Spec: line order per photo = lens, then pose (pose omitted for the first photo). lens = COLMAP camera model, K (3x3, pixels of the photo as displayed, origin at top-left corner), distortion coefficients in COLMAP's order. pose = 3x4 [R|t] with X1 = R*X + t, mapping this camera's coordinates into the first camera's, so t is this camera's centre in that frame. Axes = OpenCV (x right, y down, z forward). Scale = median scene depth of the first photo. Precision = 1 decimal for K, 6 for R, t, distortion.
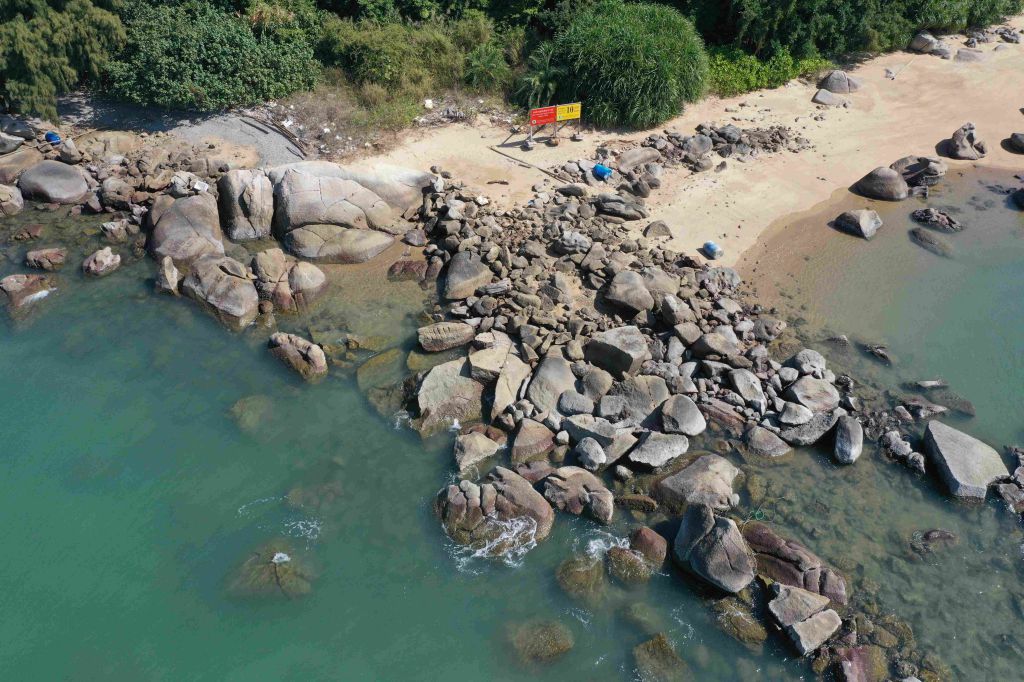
lens RADIAL K [[812.4, 0, 512.0], [0, 812.4, 341.0], [0, 0, 1]] dist [-0.002952, 0.000252]
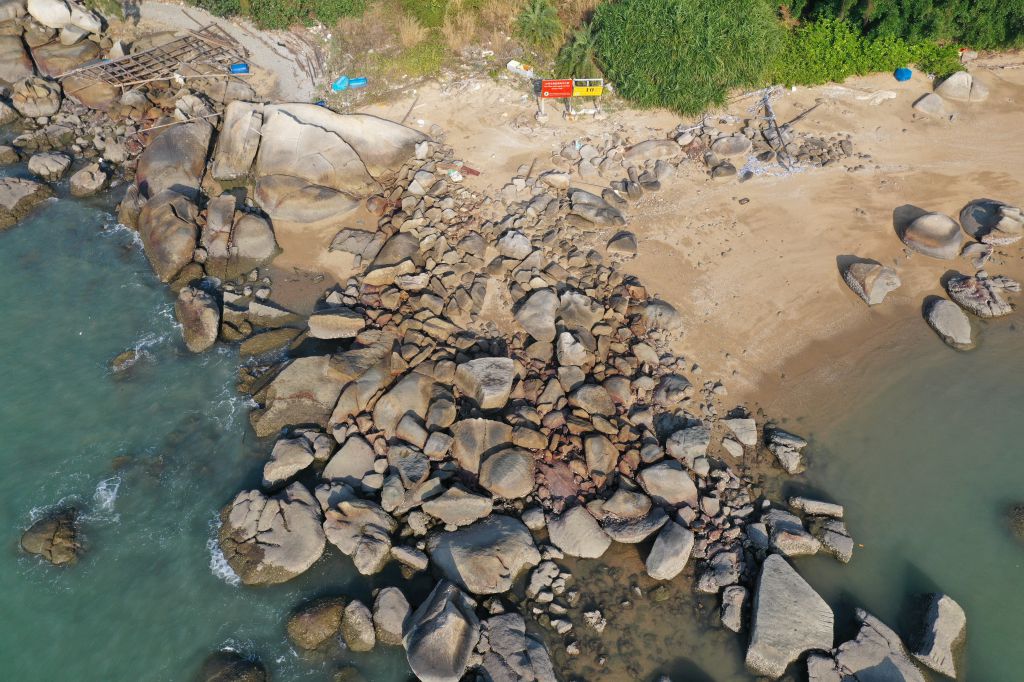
lens RADIAL K [[814.4, 0, 512.0], [0, 814.4, 341.0], [0, 0, 1]] dist [0.009498, 0.001767]
pose [[0.953325, 0.211730, -0.215270, 0.280675], [-0.183722, 0.972532, 0.142924, -0.140393], [0.239619, -0.096703, 0.966039, 0.087934]]
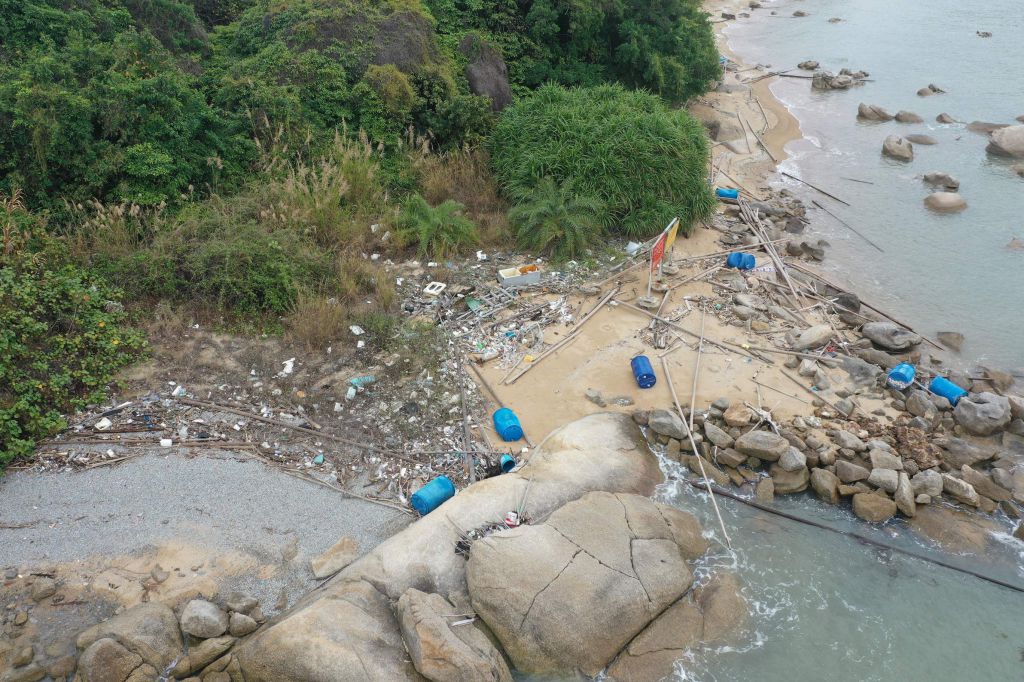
lens RADIAL K [[815.3, 0, 512.0], [0, 815.3, 341.0], [0, 0, 1]] dist [-0.026809, -0.002075]
pose [[0.698144, -0.344827, 0.627446, -0.498673], [0.426751, 0.904101, 0.022033, -0.313623], [-0.574872, 0.252381, 0.778348, 0.691653]]
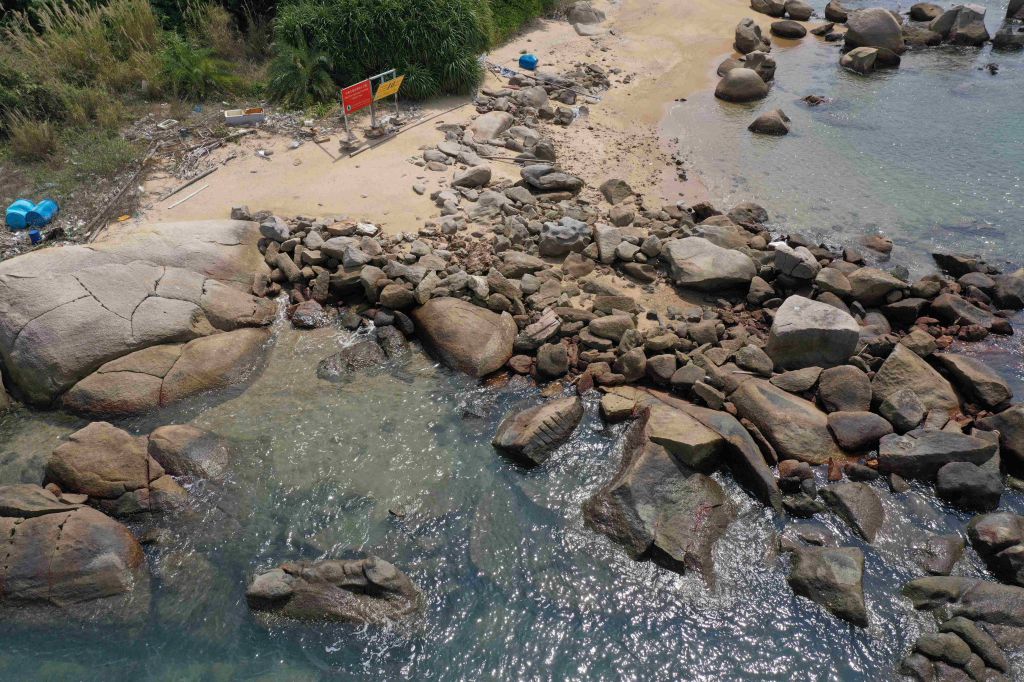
lens RADIAL K [[812.4, 0, 512.0], [0, 812.4, 341.0], [0, 0, 1]] dist [-0.002952, 0.000252]
pose [[0.786633, -0.351257, 0.507767, -0.308042], [0.382986, 0.922660, 0.044943, -0.082682], [-0.484283, 0.159114, 0.860321, 0.448547]]
